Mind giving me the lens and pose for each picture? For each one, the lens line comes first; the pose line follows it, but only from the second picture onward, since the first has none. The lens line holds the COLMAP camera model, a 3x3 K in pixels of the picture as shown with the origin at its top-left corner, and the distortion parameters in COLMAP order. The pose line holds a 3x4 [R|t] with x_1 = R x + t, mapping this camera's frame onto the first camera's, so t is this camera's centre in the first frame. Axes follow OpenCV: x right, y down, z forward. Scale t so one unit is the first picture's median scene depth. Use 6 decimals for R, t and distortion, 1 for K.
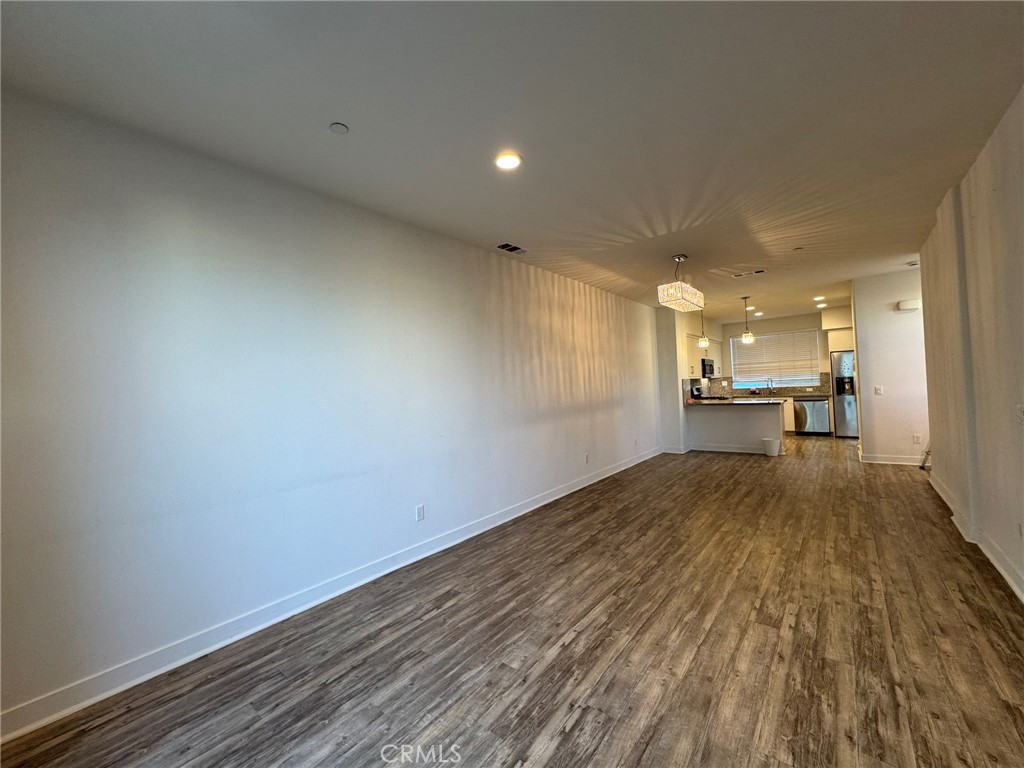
lens RADIAL K [[410.0, 0, 509.8], [0, 410.0, 382.1], [0, 0, 1]] dist [-0.001904, 0.000170]
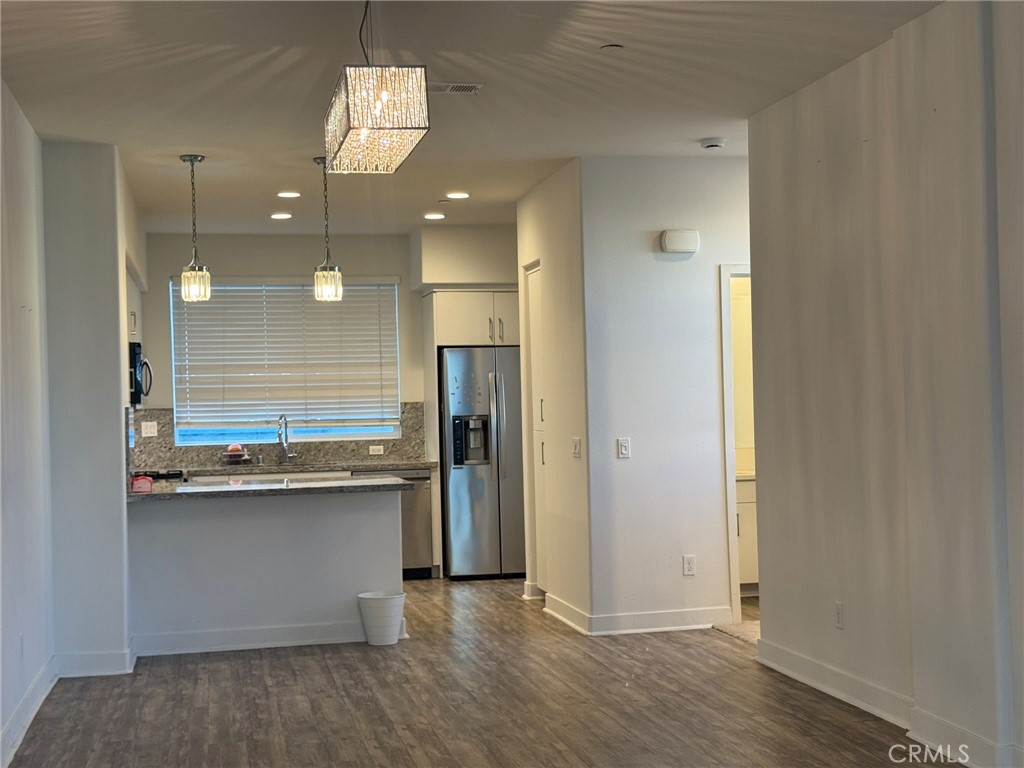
lens RADIAL K [[1441.5, 0, 499.0], [0, 1441.5, 393.7], [0, 0, 1]] dist [0.184661, 0.000000]
pose [[0.636919, 0.036617, 0.770061, -0.313901], [-0.016791, 0.999293, -0.033630, 0.020401], [-0.770748, 0.008489, 0.637083, 0.259435]]
